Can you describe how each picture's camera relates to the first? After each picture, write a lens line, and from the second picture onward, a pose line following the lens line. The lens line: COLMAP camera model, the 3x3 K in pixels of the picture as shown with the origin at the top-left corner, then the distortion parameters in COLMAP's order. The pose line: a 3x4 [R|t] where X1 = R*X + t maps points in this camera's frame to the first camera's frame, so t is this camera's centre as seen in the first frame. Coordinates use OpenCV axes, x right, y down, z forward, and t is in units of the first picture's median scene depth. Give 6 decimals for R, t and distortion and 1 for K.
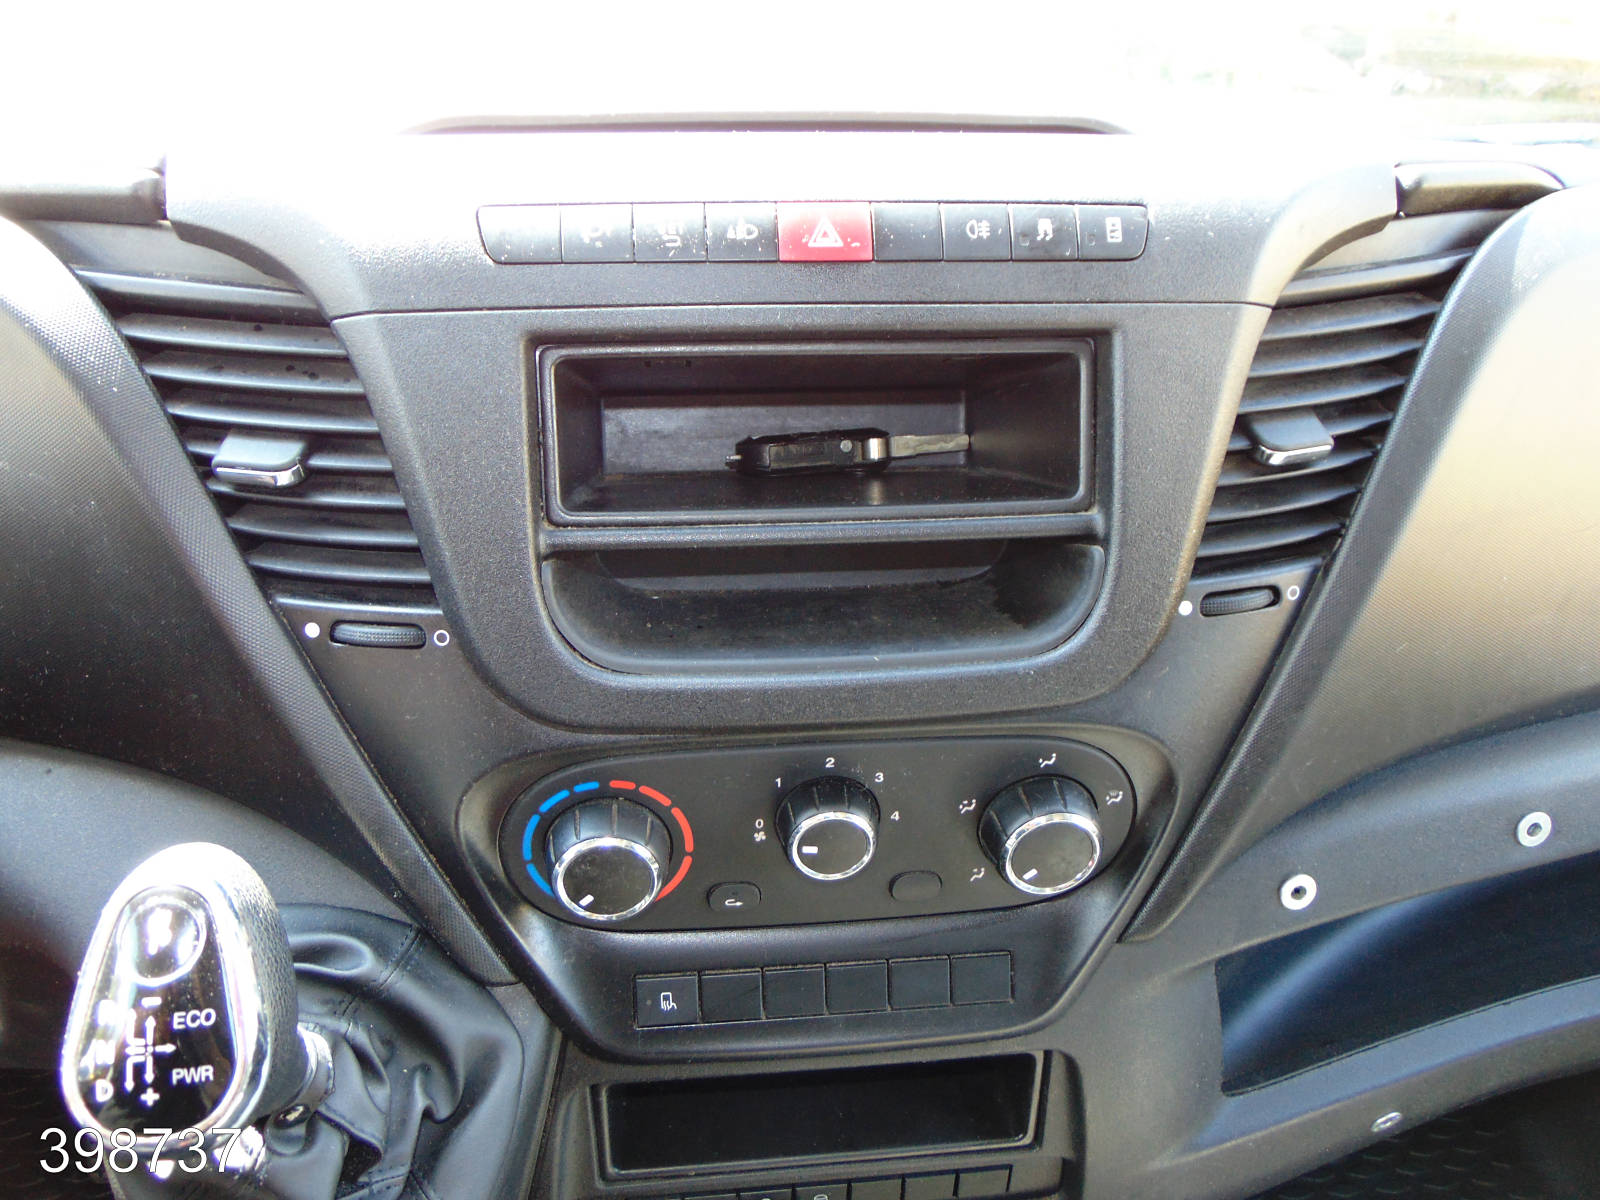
lens RADIAL K [[1180.7, 0, 804.2], [0, 1180.7, 605.2], [0, 0, 1]] dist [-0.011001, 0.029630]
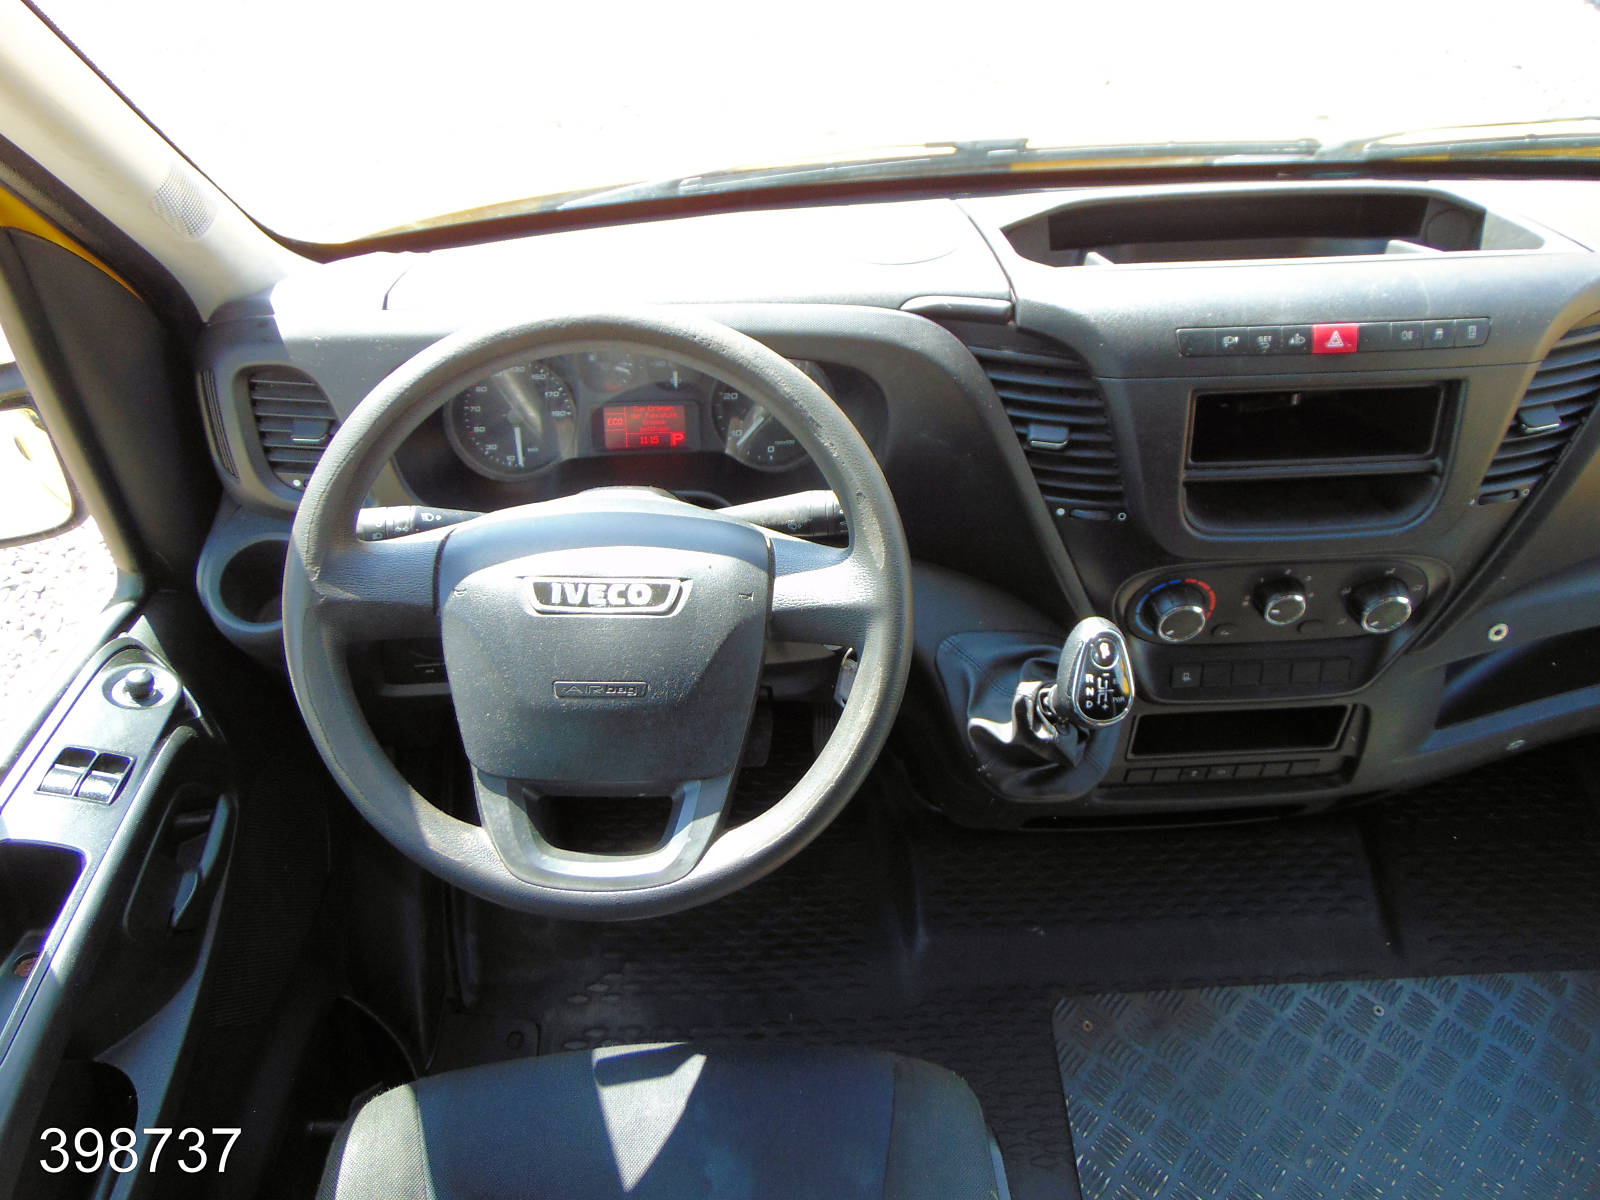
lens RADIAL K [[1180.7, 0, 797.6], [0, 1180.7, 589.8], [0, 0, 1]] dist [-0.011001, 0.029630]
pose [[0.998379, 0.019353, -0.053533, -0.734792], [-0.005179, 0.967416, 0.253141, -0.363014], [0.056688, -0.252453, 0.965947, -1.090442]]
